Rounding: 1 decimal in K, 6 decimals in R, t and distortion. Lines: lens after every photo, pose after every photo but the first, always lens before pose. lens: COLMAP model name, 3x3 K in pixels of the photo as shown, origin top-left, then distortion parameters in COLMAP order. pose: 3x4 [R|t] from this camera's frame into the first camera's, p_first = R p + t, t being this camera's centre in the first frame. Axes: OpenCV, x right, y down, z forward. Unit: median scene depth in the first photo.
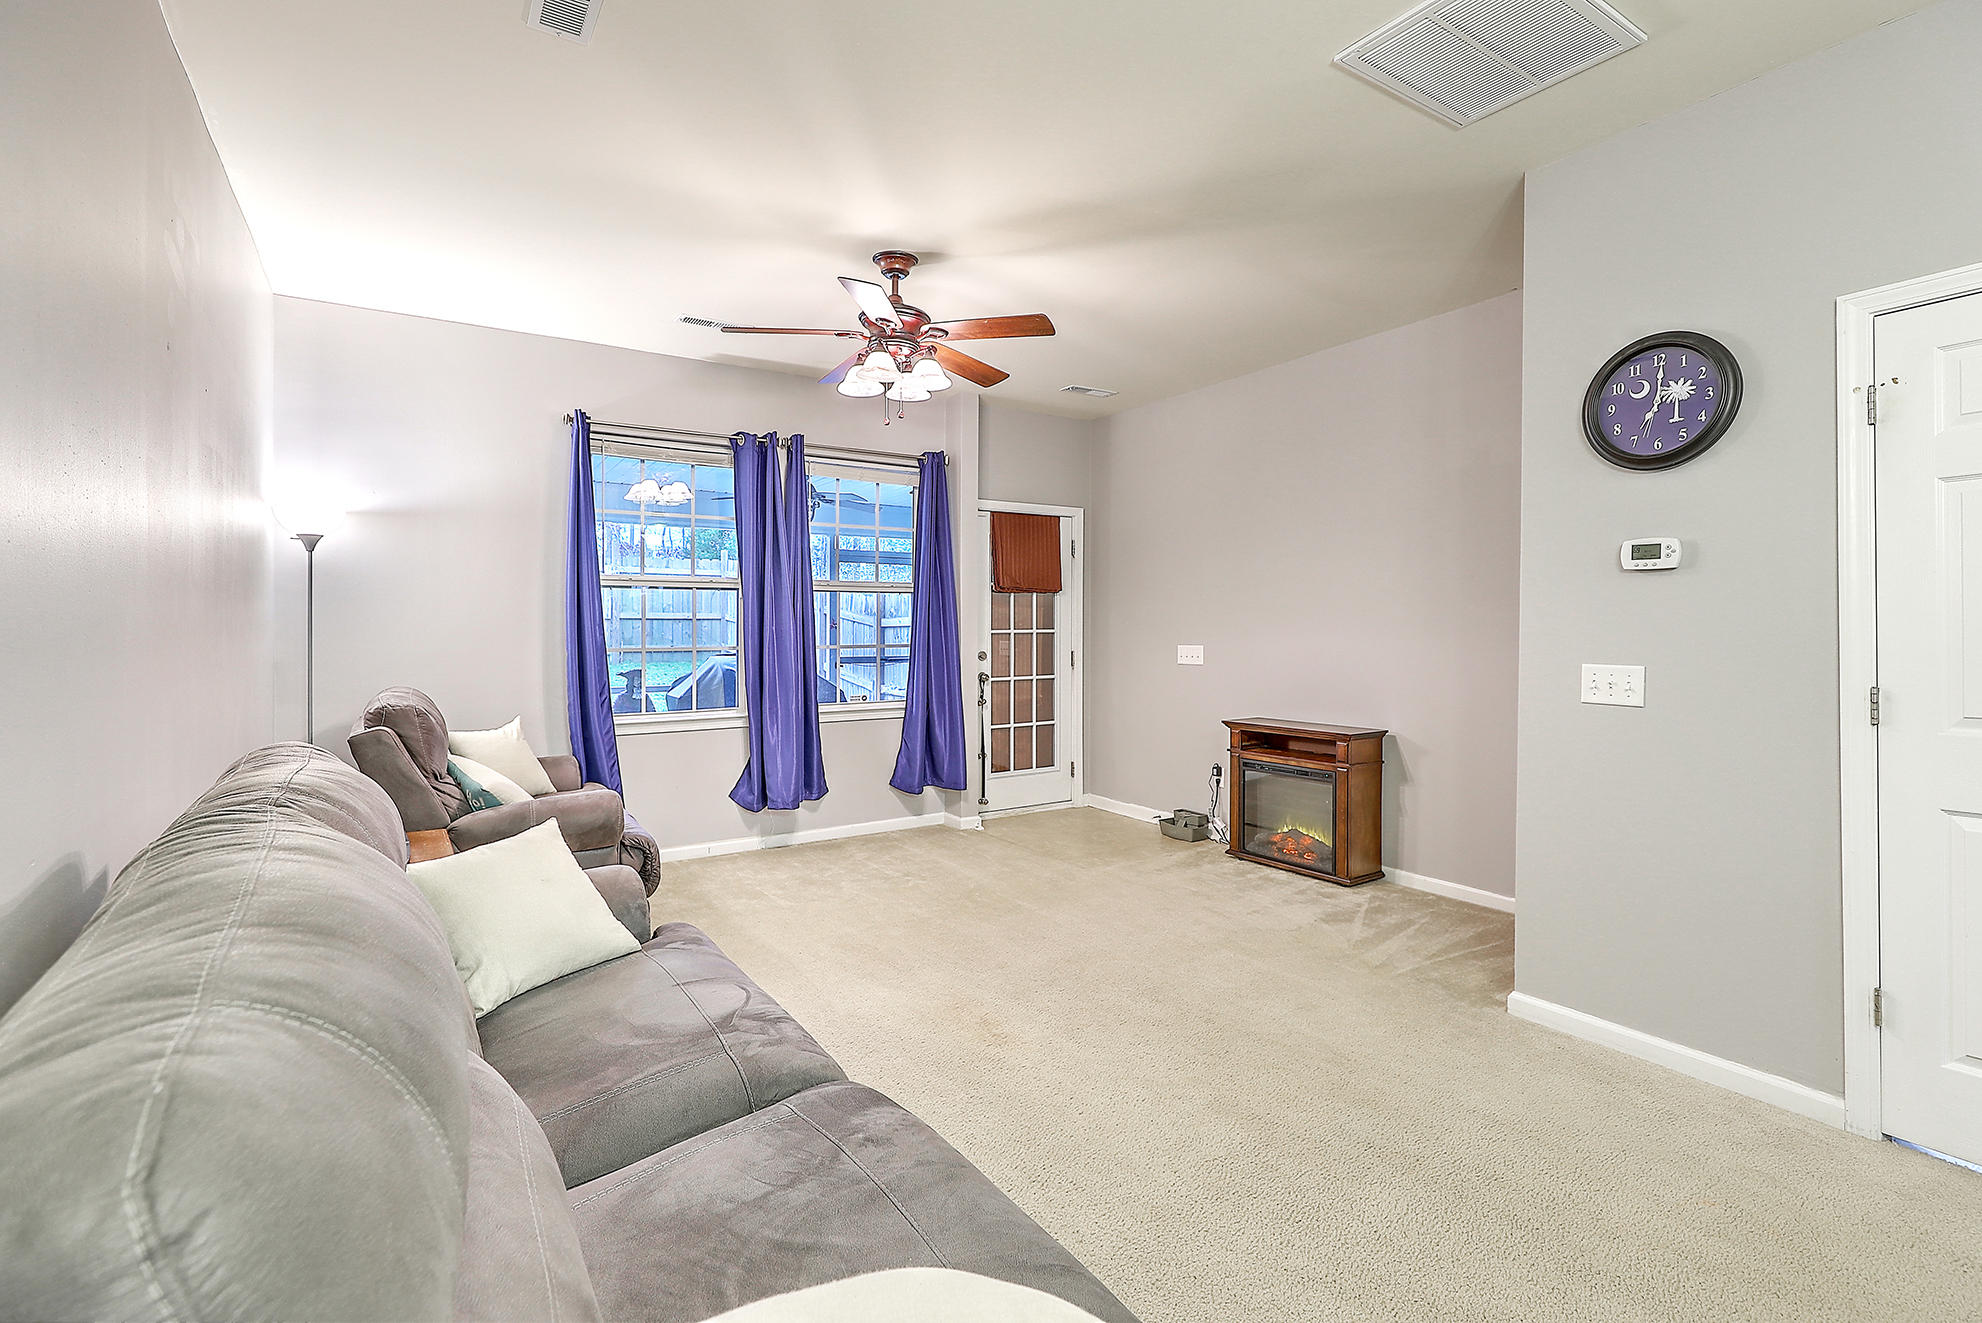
lens RADIAL K [[906.3, 0, 981.9], [0, 906.3, 622.8], [0, 0, 1]] dist [0.001281, 0.000242]
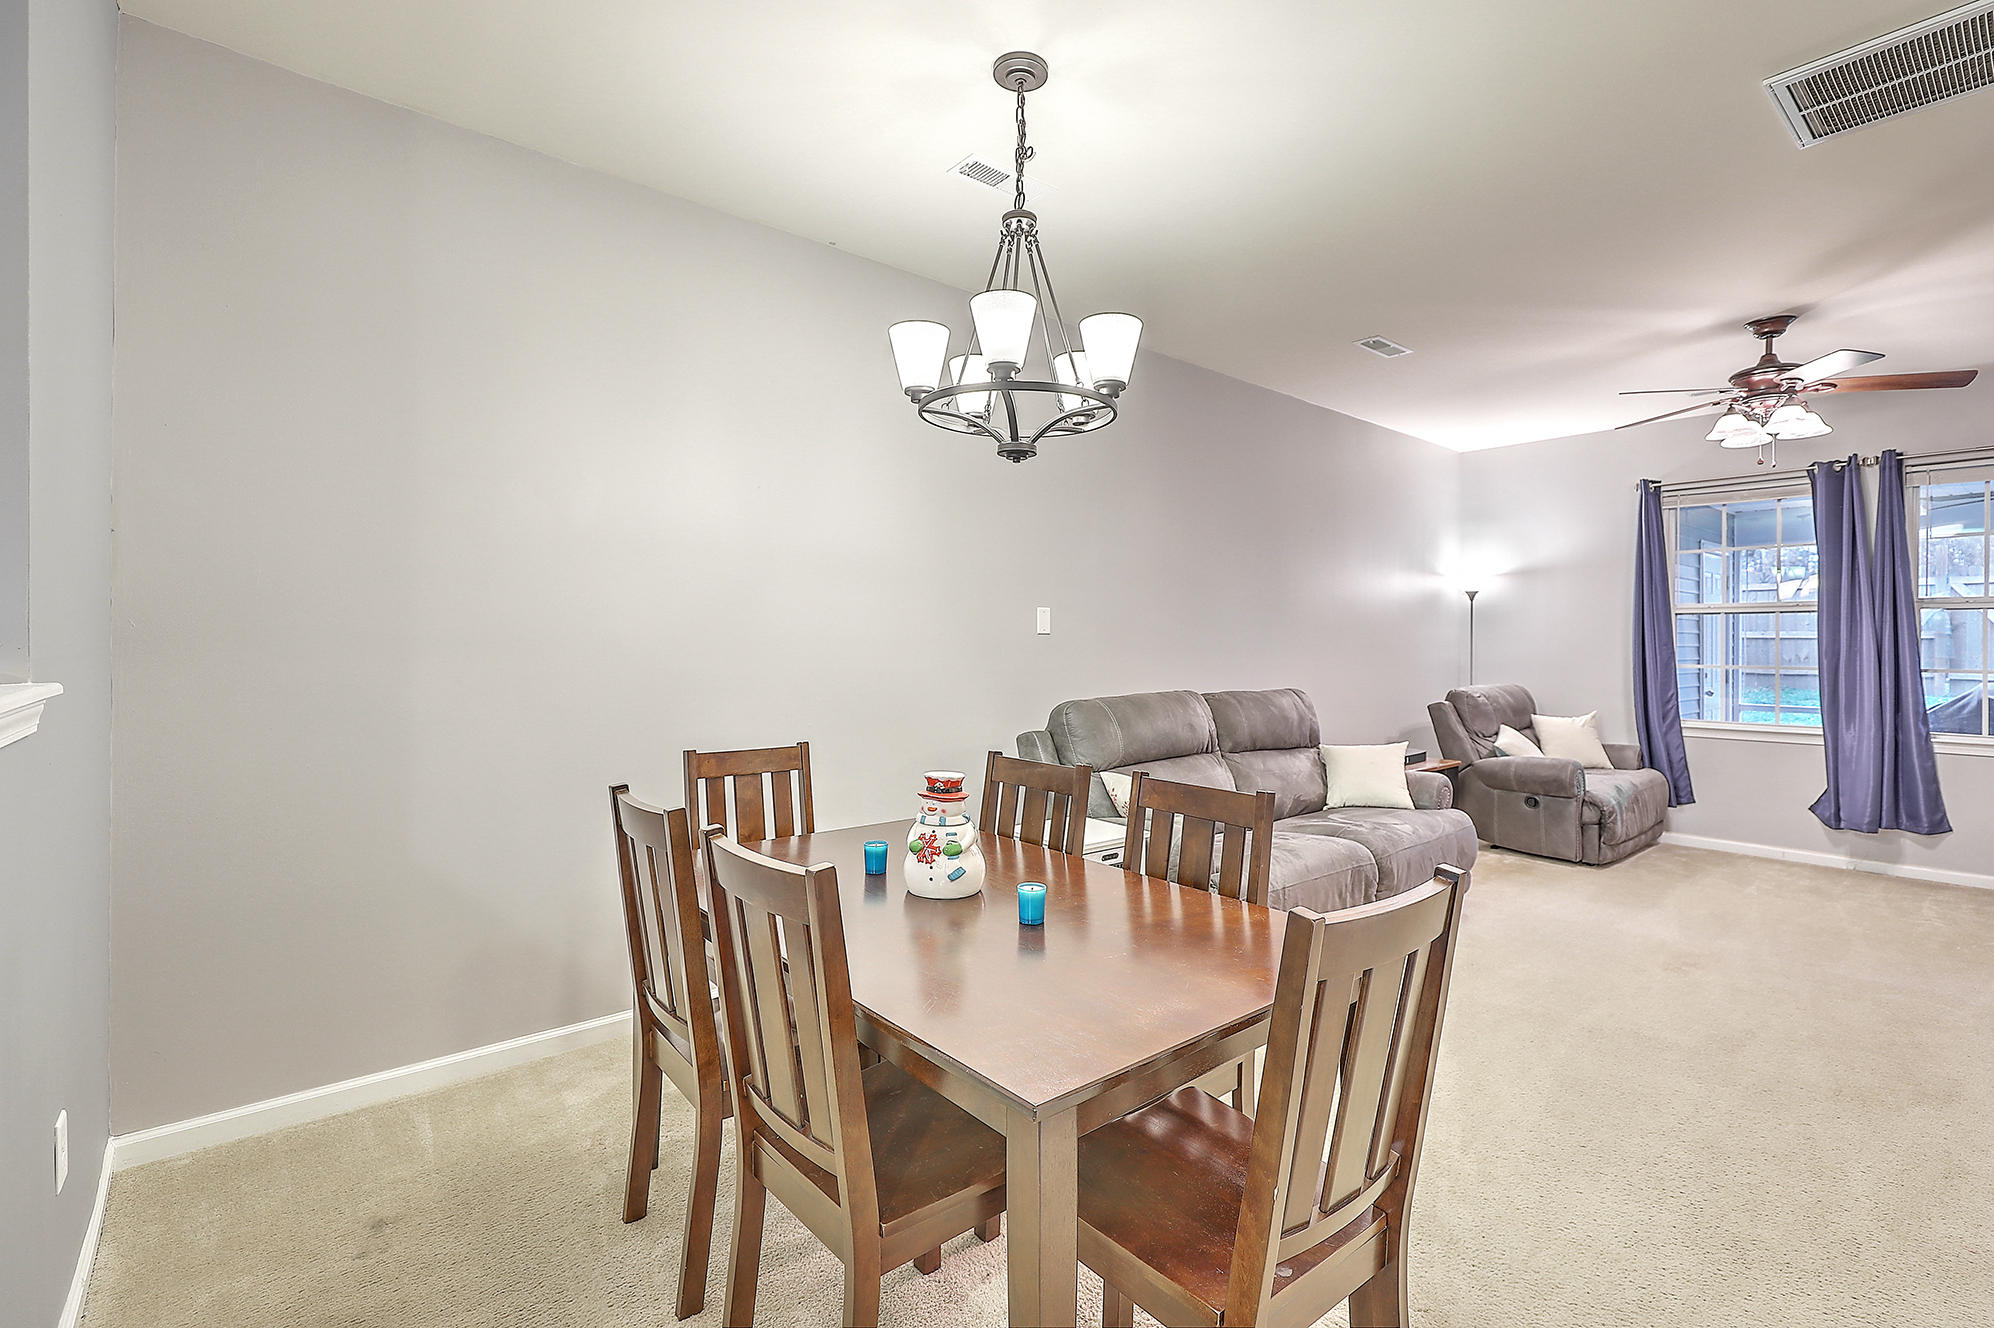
lens RADIAL K [[911.8, 0, 999.7], [0, 911.8, 647.3], [0, 0, 1]] dist [0.001281, 0.000242]
pose [[0.122451, 0.010025, -0.992424, 0.738886], [-0.004066, 0.999946, 0.009599, -0.003418], [0.992466, 0.002860, 0.122485, -0.068976]]
